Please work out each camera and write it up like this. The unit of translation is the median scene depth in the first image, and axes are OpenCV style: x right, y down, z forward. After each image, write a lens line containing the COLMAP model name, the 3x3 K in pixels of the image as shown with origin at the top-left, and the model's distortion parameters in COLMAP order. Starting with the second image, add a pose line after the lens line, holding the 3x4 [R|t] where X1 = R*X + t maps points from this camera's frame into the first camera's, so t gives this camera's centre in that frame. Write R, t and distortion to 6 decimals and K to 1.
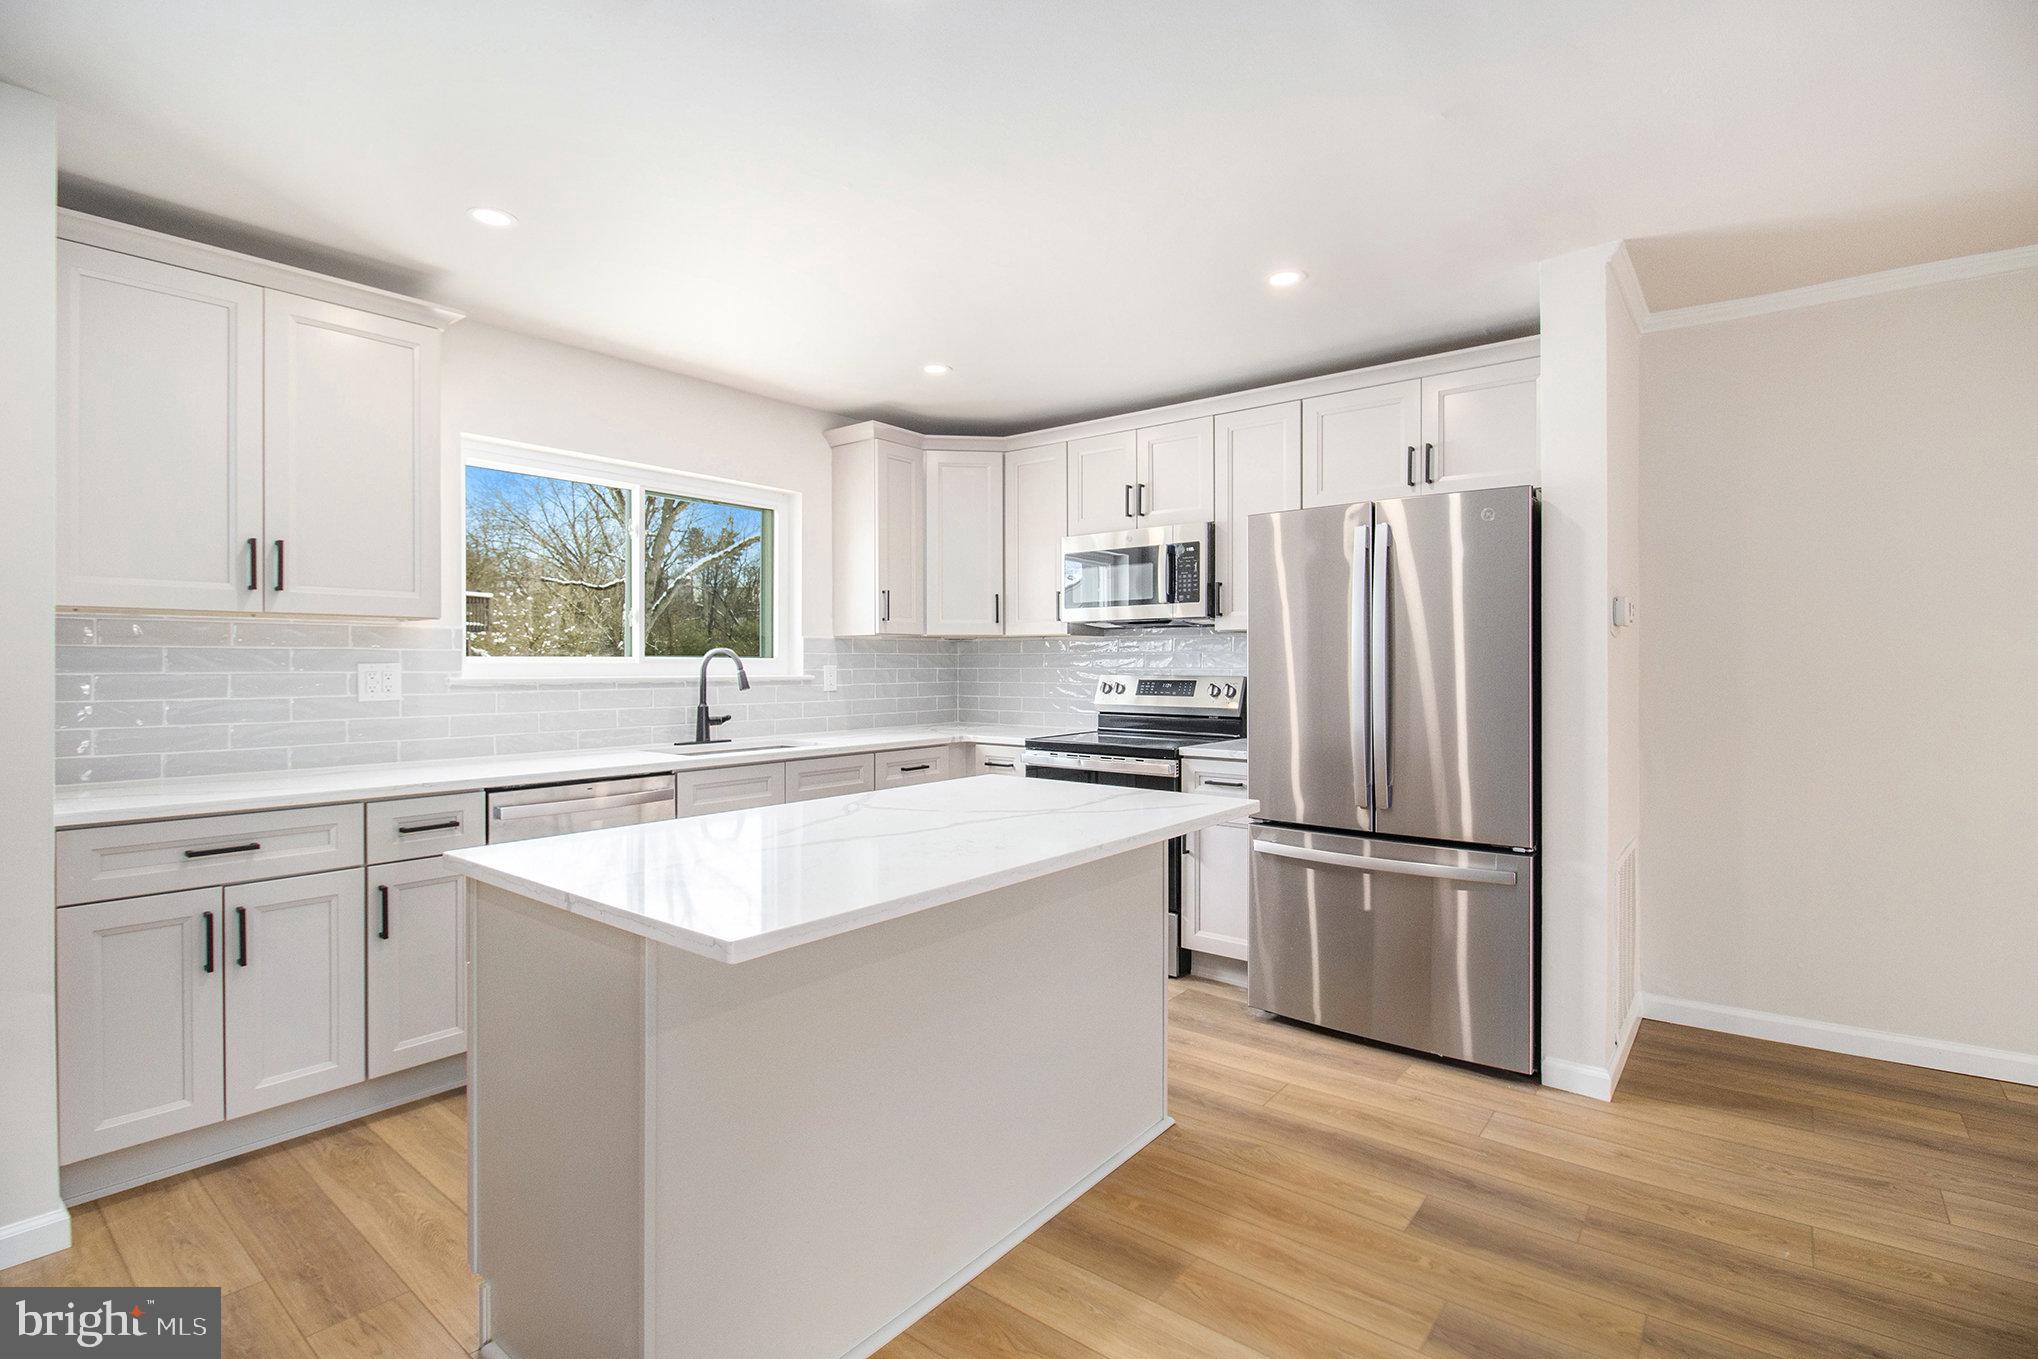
lens RADIAL K [[957.0, 0, 1021.5], [0, 957.0, 665.8], [0, 0, 1]] dist [0.032160, 0.000043]
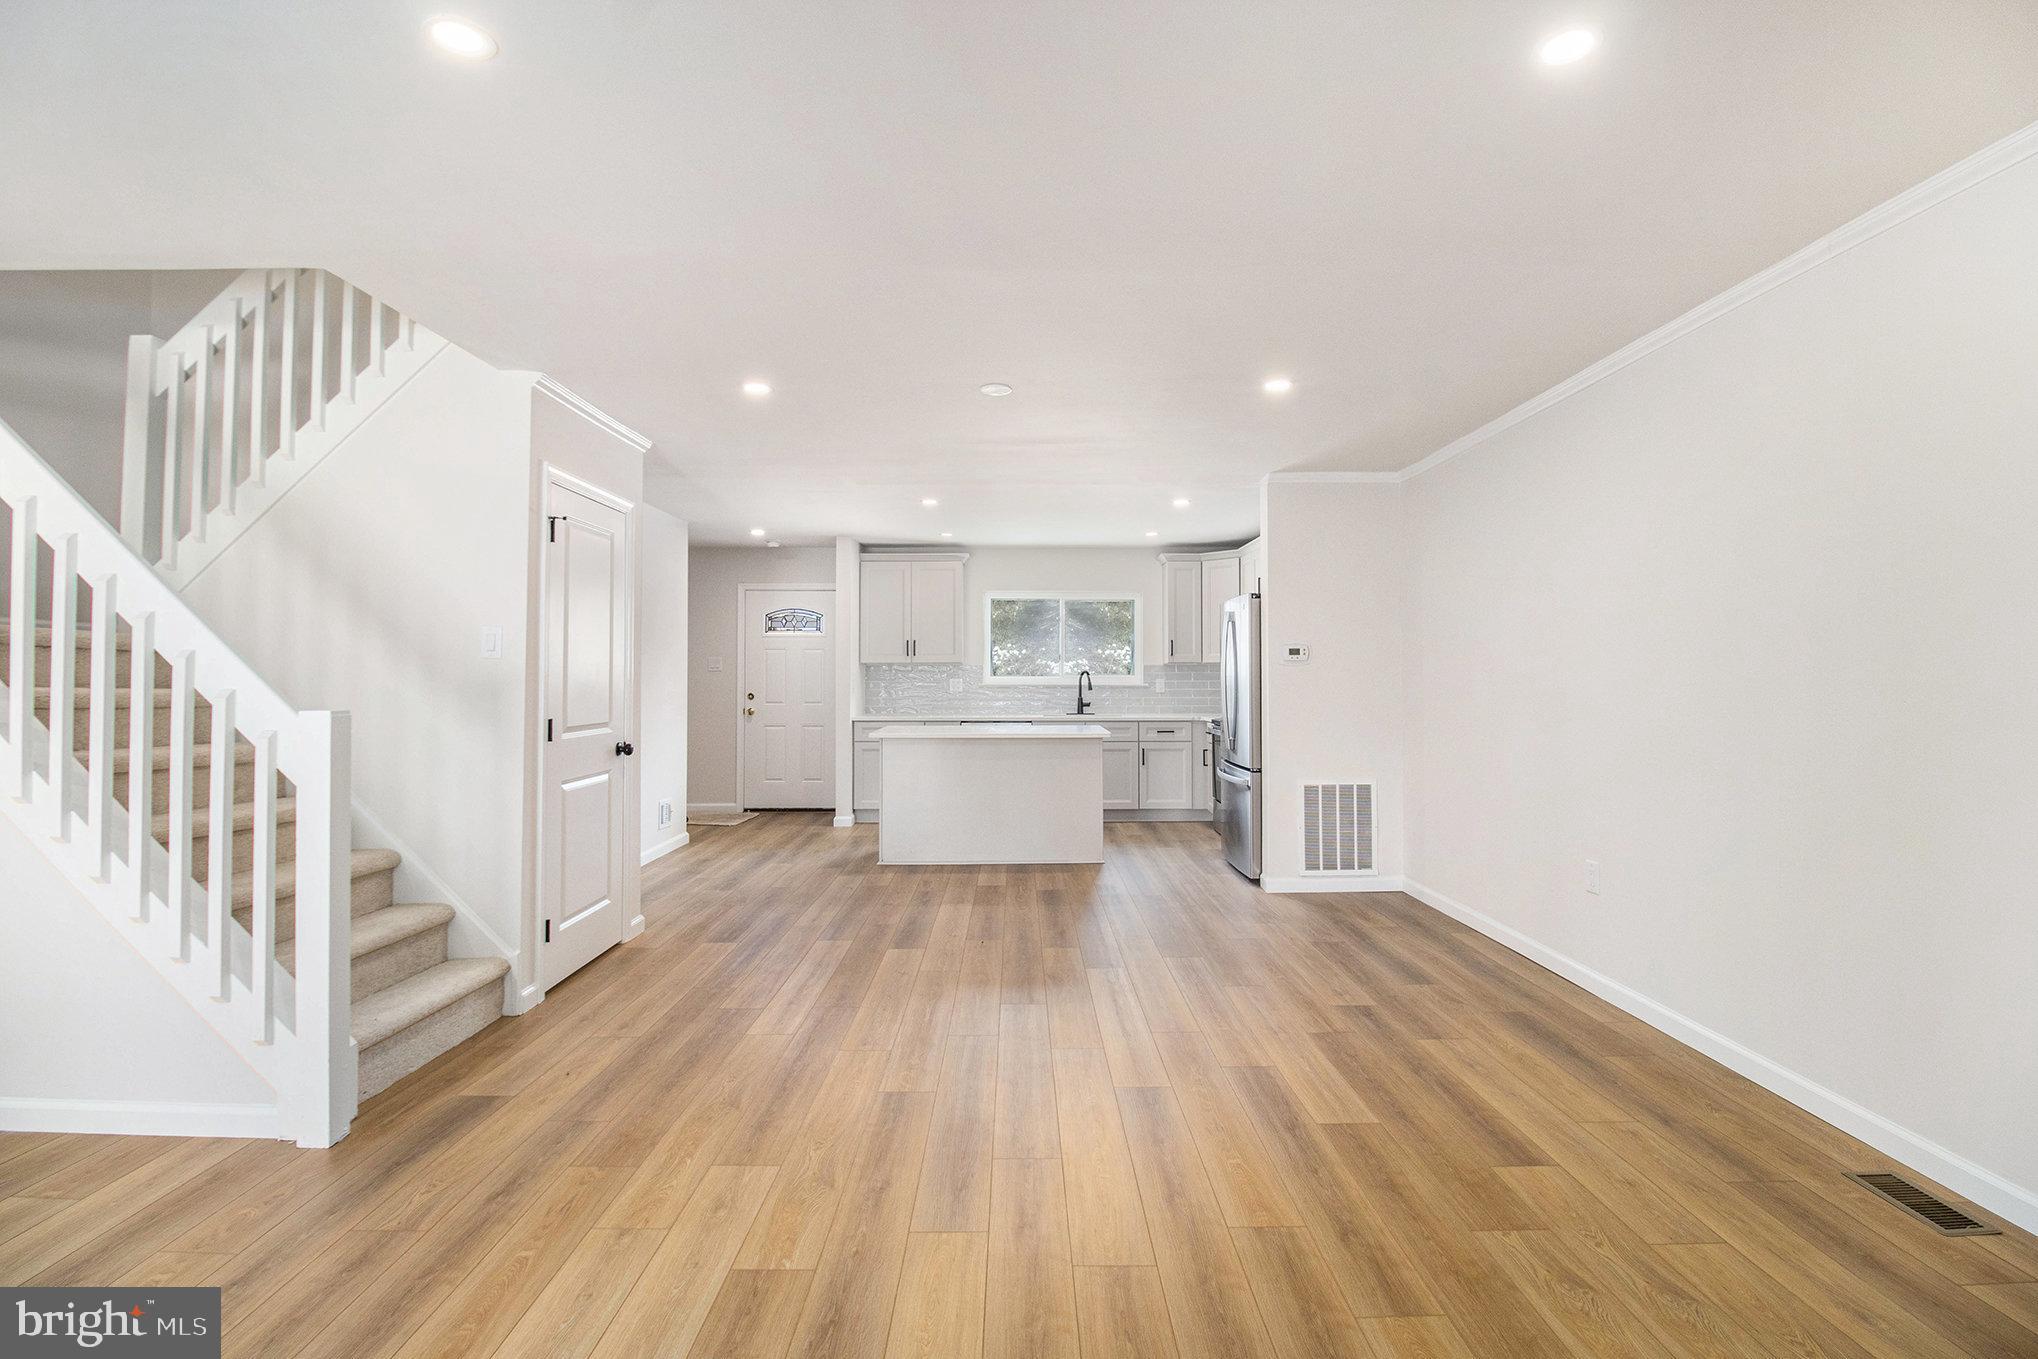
lens RADIAL K [[982.9, 0, 1062.1], [0, 982.9, 650.3], [0, 0, 1]] dist [0.036315, -0.023475]
pose [[0.660125, -0.017263, -0.750958, 1.299348], [-0.001260, 0.999709, -0.024089, -0.011417], [0.751155, 0.016848, 0.659911, -0.500596]]
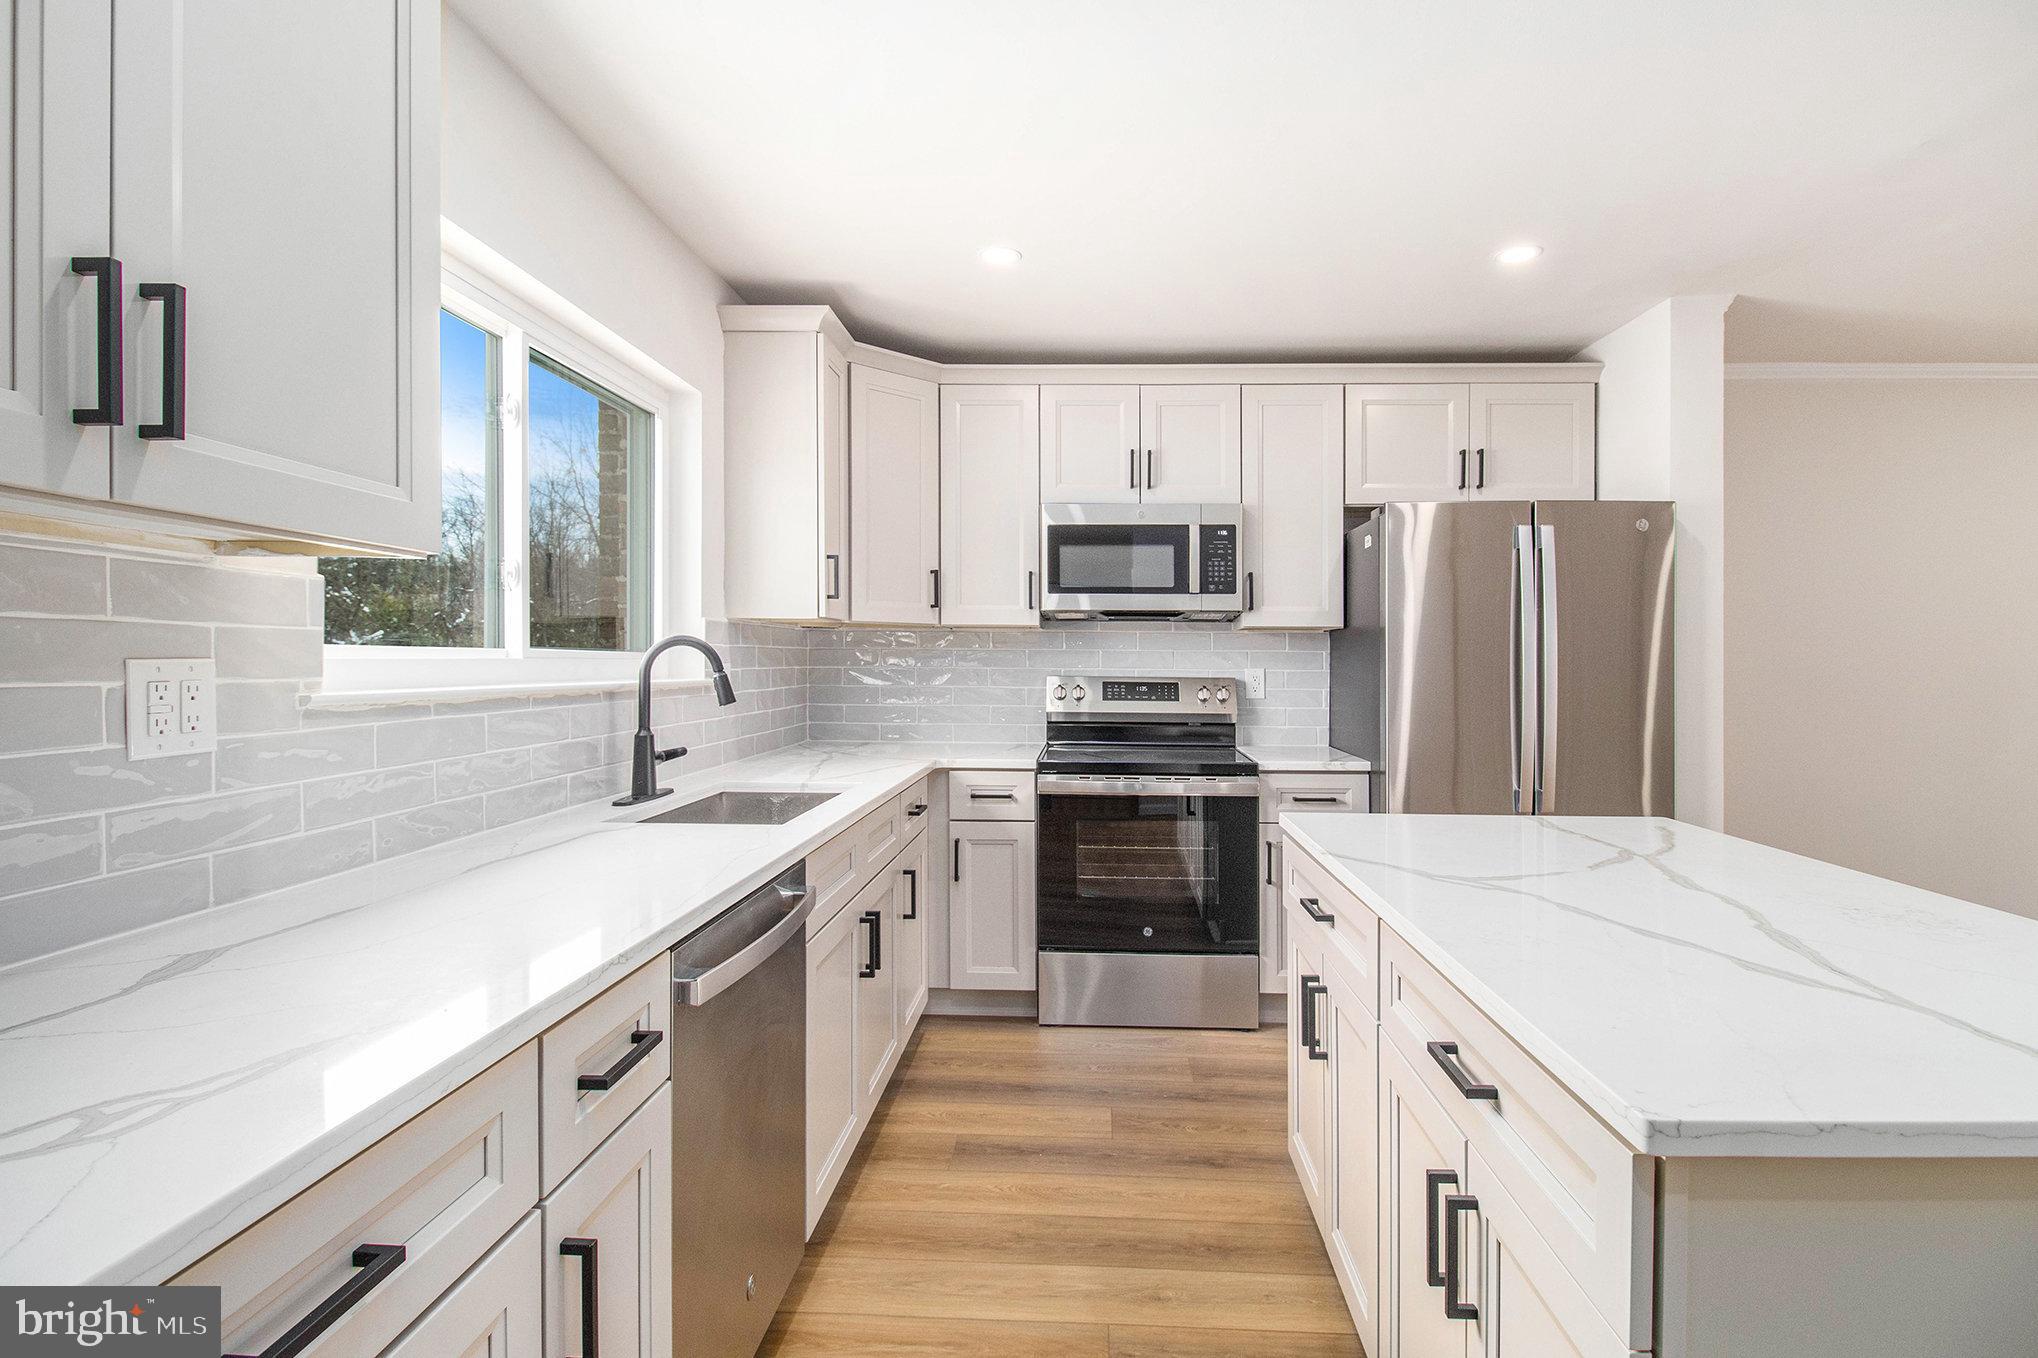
lens RADIAL K [[982.9, 0, 1062.1], [0, 982.9, 649.8], [0, 0, 1]] dist [0.036315, -0.023475]
pose [[0.803141, 0.012453, 0.595659, -0.473709], [-0.005441, 0.999893, -0.013569, -0.002076], [-0.595765, 0.007657, 0.803123, 0.365828]]
